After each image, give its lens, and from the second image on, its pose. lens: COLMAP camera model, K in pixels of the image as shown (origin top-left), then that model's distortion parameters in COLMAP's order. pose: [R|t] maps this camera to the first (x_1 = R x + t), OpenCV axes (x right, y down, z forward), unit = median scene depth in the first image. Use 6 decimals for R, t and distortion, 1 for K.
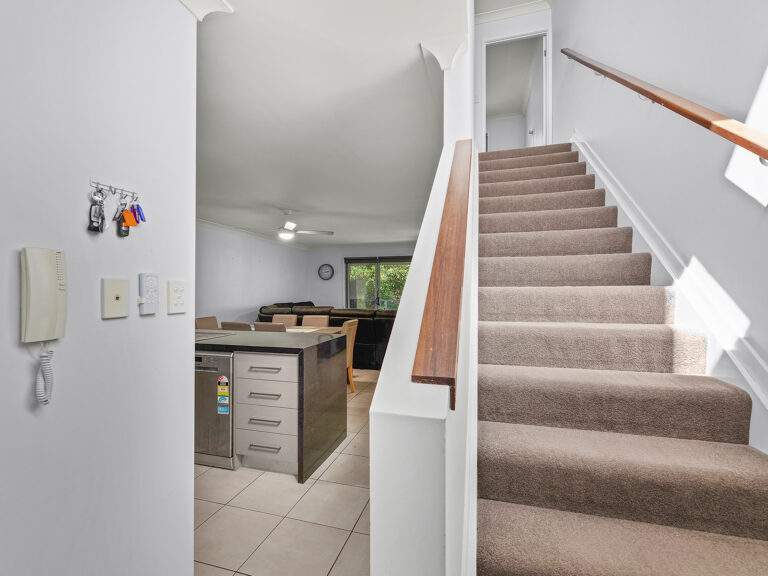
lens RADIAL K [[349.7, 0, 379.6], [0, 349.7, 288.3], [0, 0, 1]] dist [-0.001002, 0.000334]
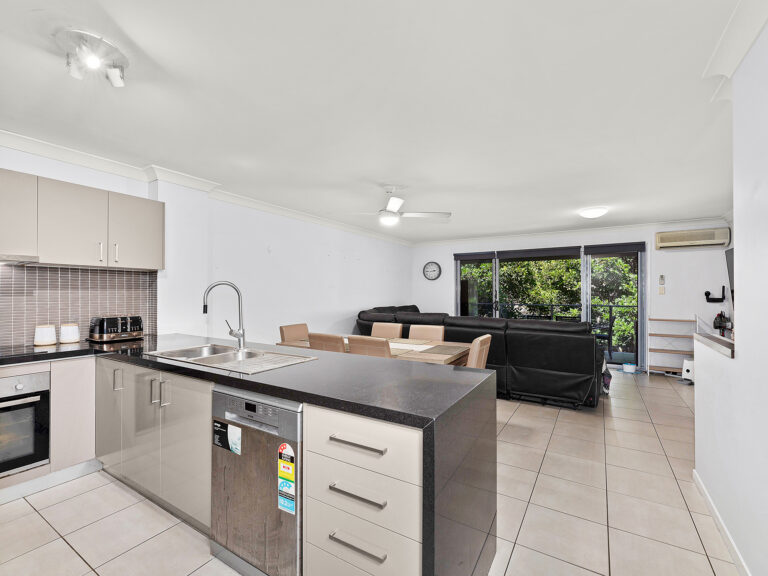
lens RADIAL K [[349.7, 0, 383.5], [0, 349.7, 291.2], [0, 0, 1]] dist [-0.001002, 0.000334]
pose [[0.964577, -0.000690, -0.263802, -0.079529], [0.000973, 0.999999, 0.000942, 0.002543], [0.263801, -0.001165, 0.964576, 0.267725]]
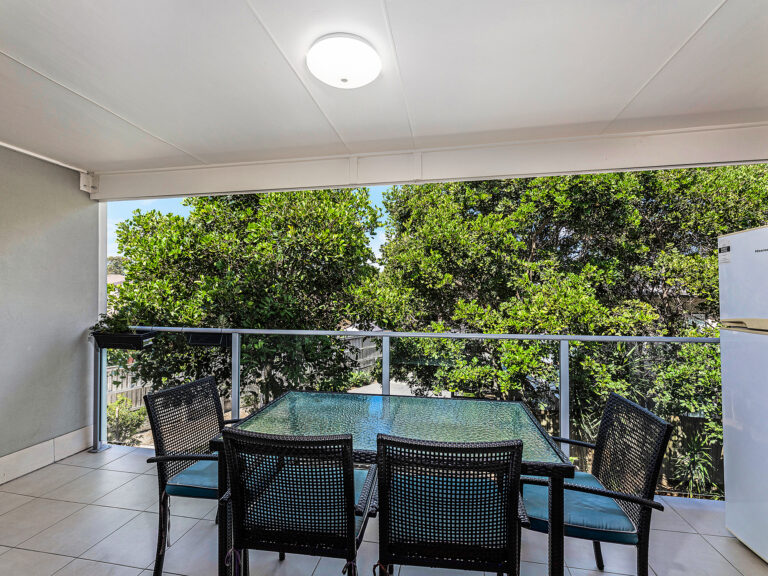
lens RADIAL K [[349.7, 0, 380.8], [0, 349.7, 290.1], [0, 0, 1]] dist [-0.001002, 0.000334]
pose [[0.995624, 0.002481, 0.093413, 0.241088], [-0.002046, 0.999987, -0.004753, 0.014129], [-0.093424, 0.004541, 0.995616, 1.783070]]
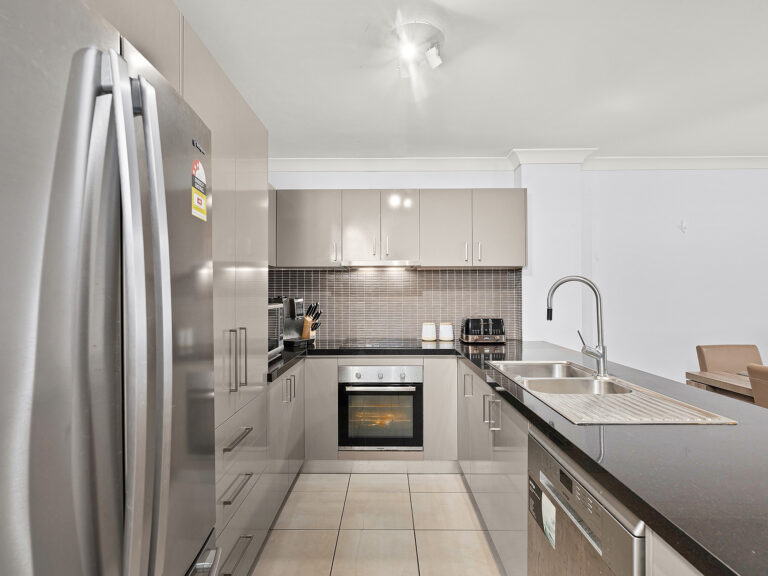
lens RADIAL K [[395.9, 0, 381.0], [0, 395.9, 288.3], [0, 0, 1]] dist [-0.015651, -0.001939]
pose [[0.267514, -0.013719, -0.963456, -0.098250], [0.009197, 0.999889, -0.011684, 0.003904], [0.963510, -0.005736, 0.267610, 0.390583]]
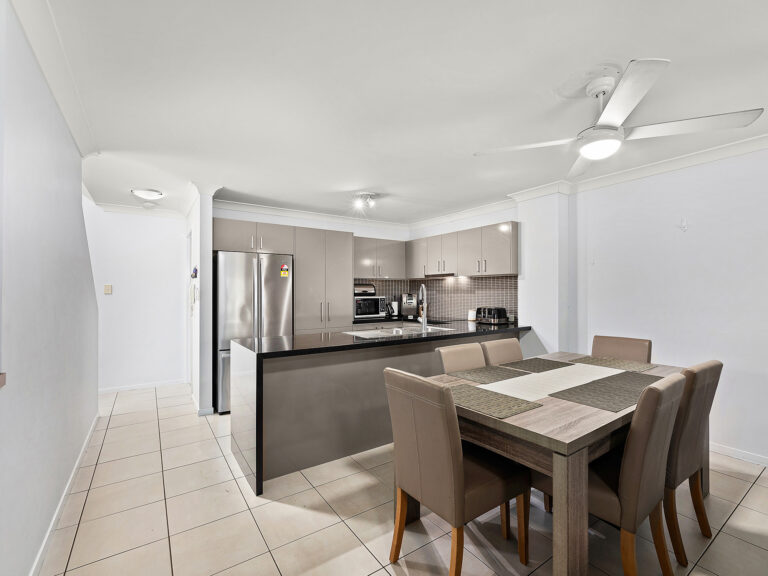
lens RADIAL K [[349.7, 0, 384.8], [0, 349.7, 290.8], [0, 0, 1]] dist [-0.001002, 0.000334]
pose [[-0.632238, -0.005310, -0.774756, 0.189257], [0.005393, 0.999922, -0.011255, 0.011645], [0.774756, -0.011294, -0.632160, 1.069045]]
